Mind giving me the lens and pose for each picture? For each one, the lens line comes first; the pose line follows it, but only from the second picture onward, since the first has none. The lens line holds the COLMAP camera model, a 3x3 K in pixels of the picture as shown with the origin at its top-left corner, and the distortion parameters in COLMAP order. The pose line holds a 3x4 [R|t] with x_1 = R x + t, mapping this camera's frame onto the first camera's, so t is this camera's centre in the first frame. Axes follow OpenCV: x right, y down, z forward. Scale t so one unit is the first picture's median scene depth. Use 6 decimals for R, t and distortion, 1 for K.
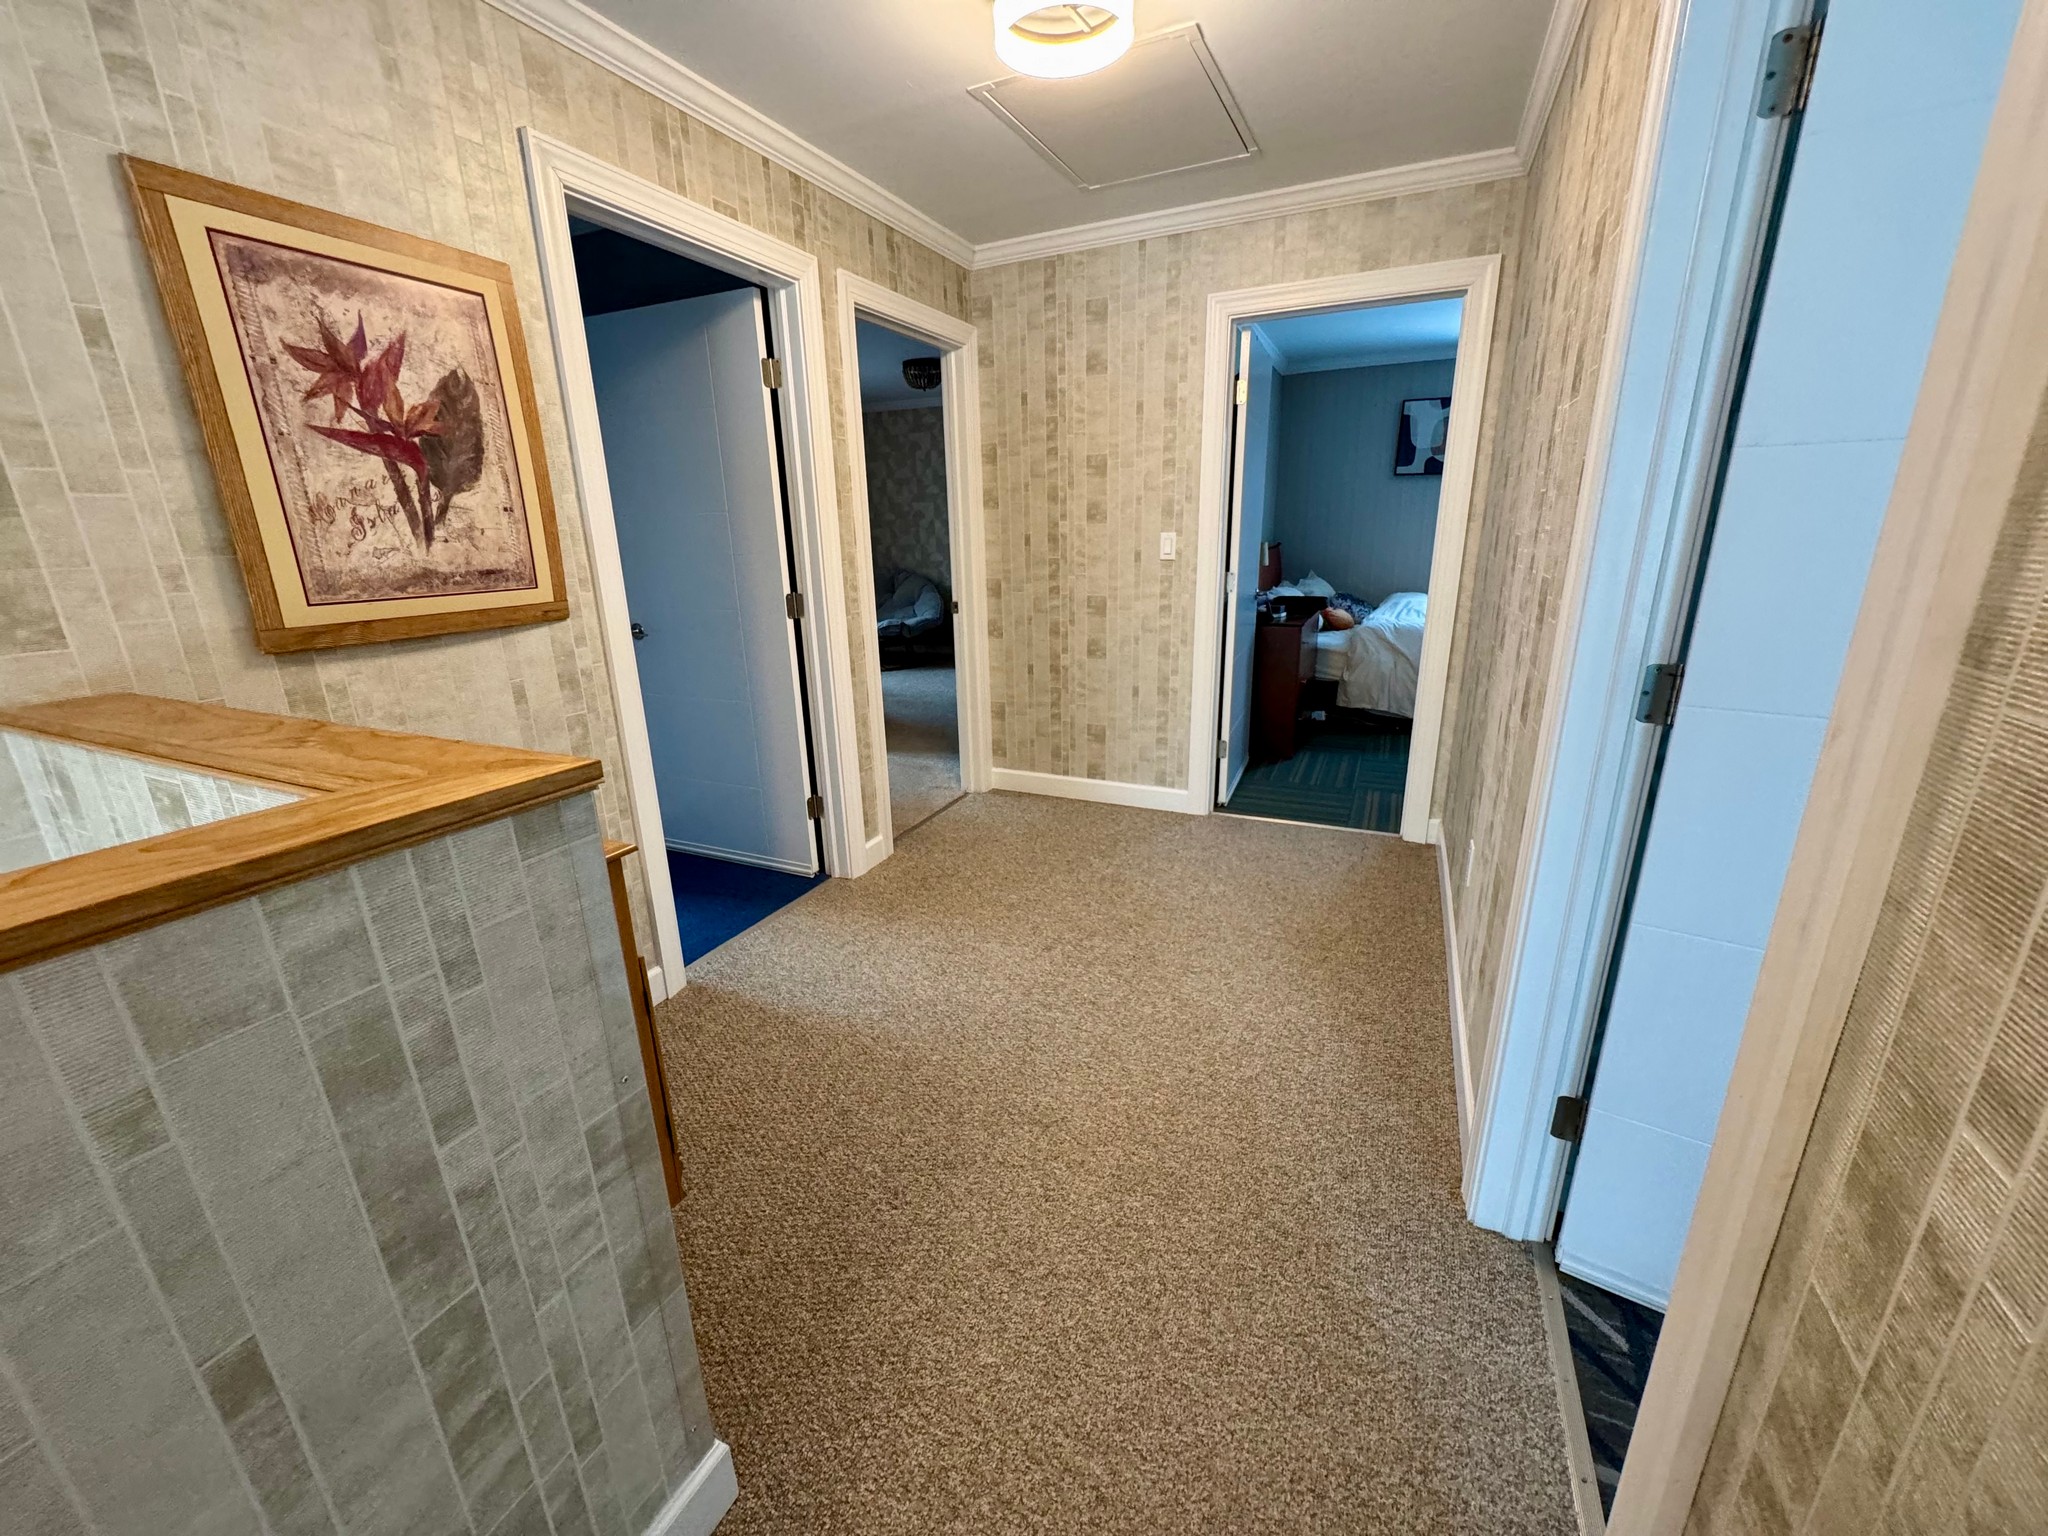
lens RADIAL K [[817.0, 0, 1023.2], [0, 817.0, 769.3], [0, 0, 1]] dist [-0.000194, -0.000119]
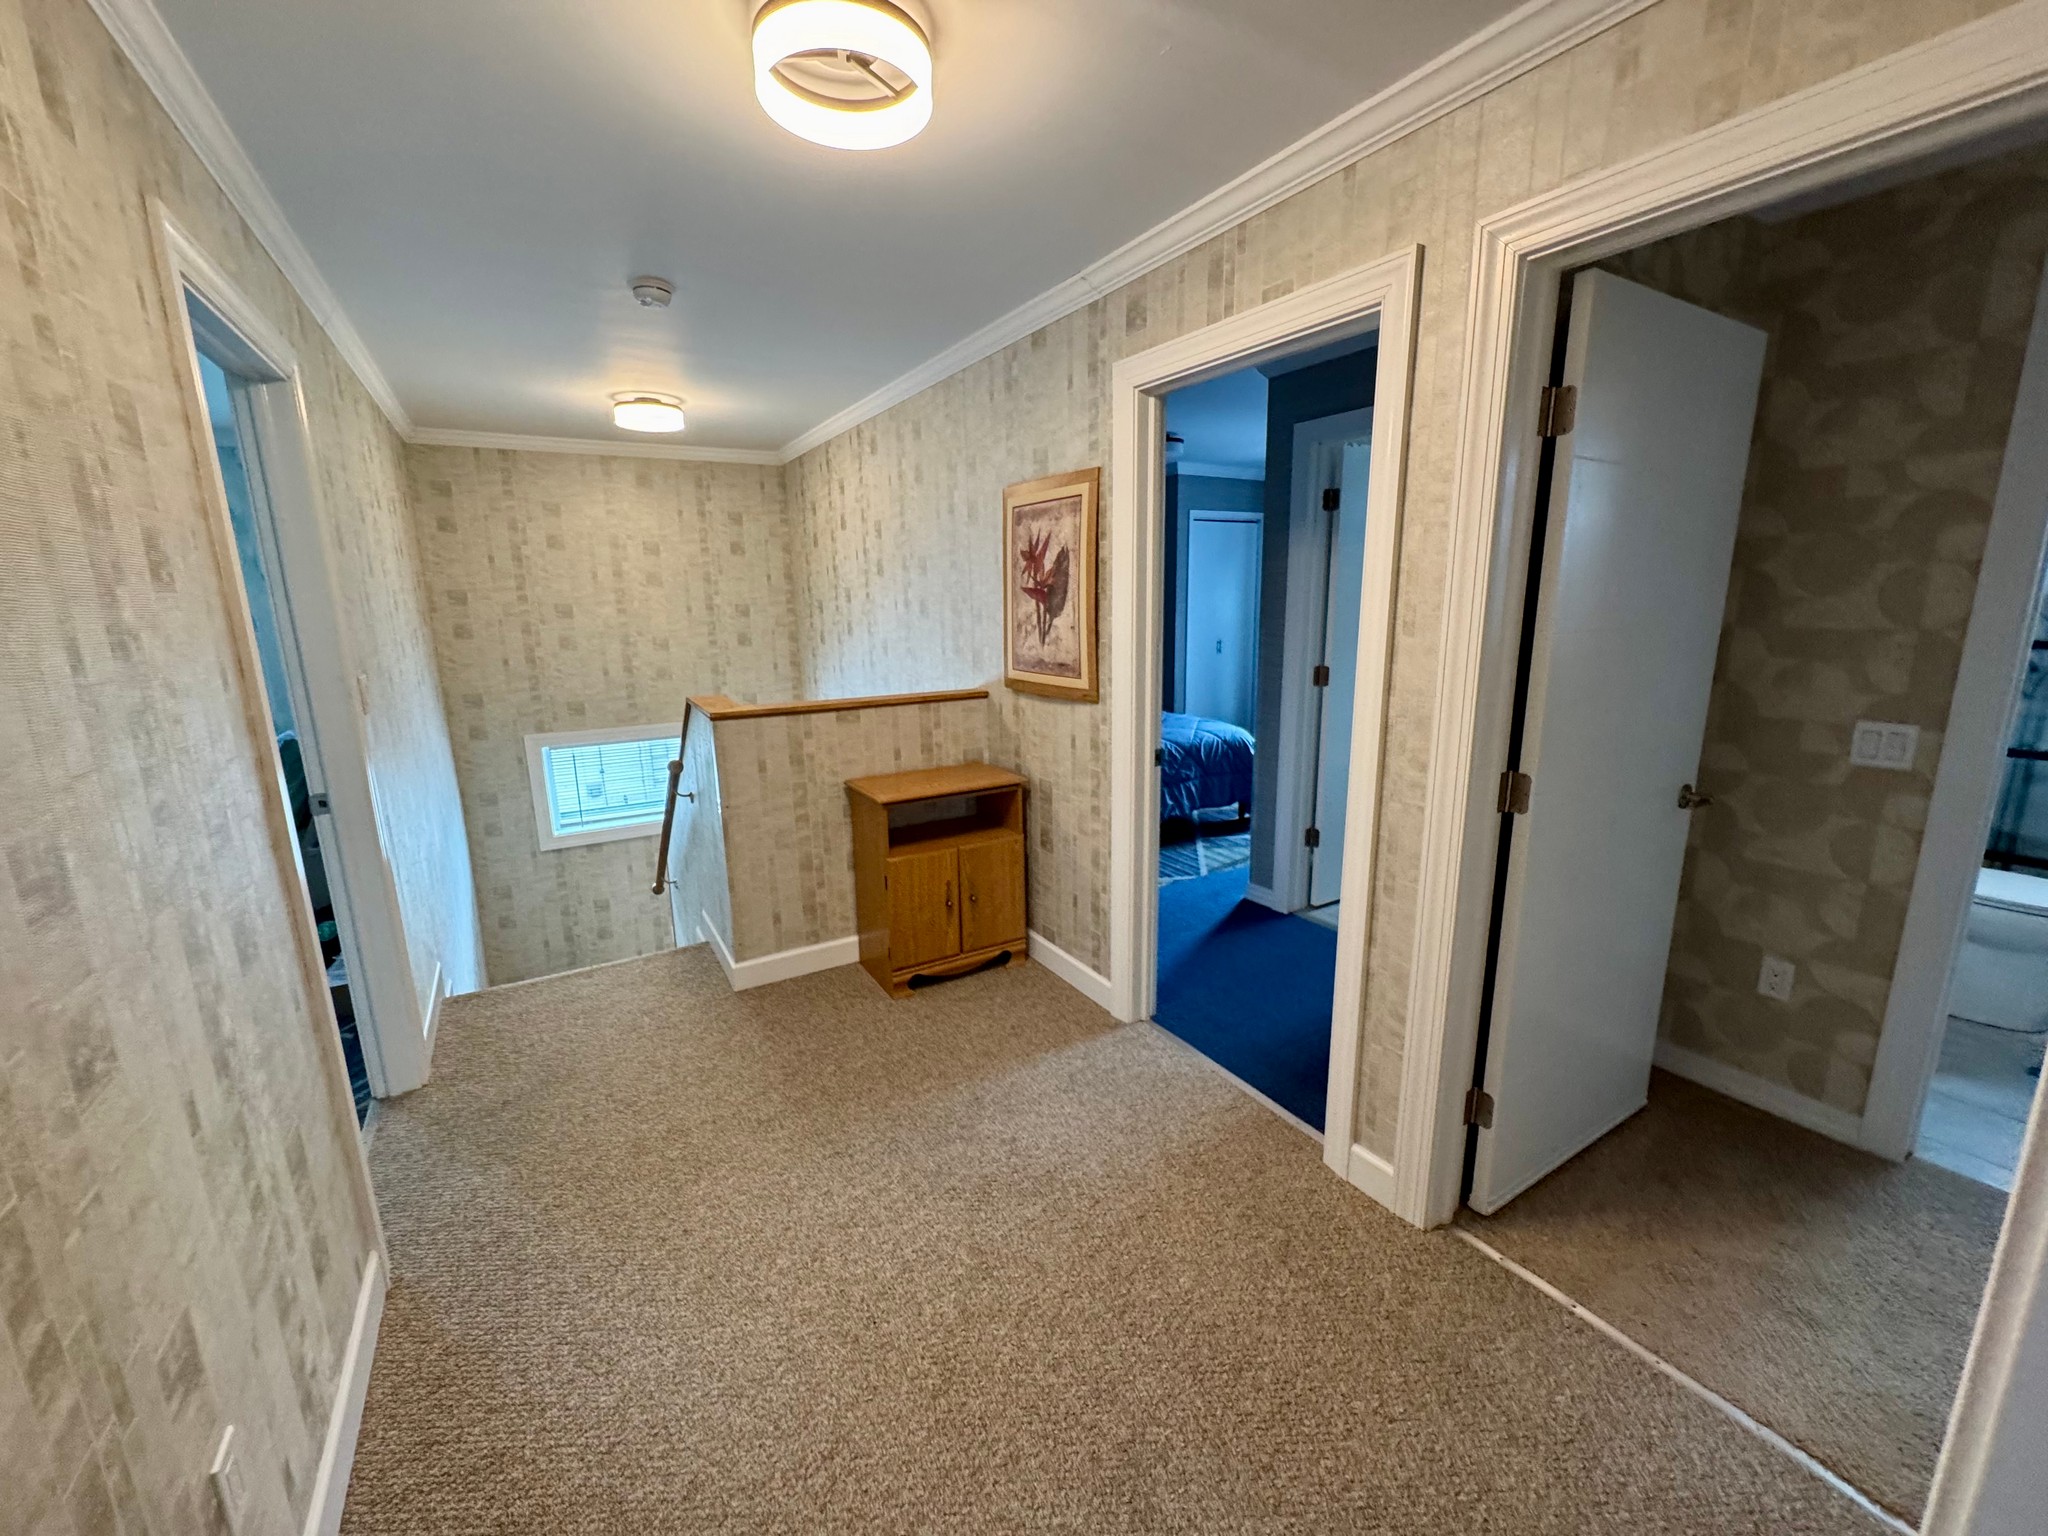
lens RADIAL K [[817.0, 0, 1025.7], [0, 817.0, 771.0], [0, 0, 1]] dist [-0.000194, -0.000119]
pose [[-0.567479, 0.206900, -0.796969, 0.770820], [-0.207442, 0.900768, 0.381556, -0.696294], [0.796828, 0.381850, -0.468247, 1.894741]]
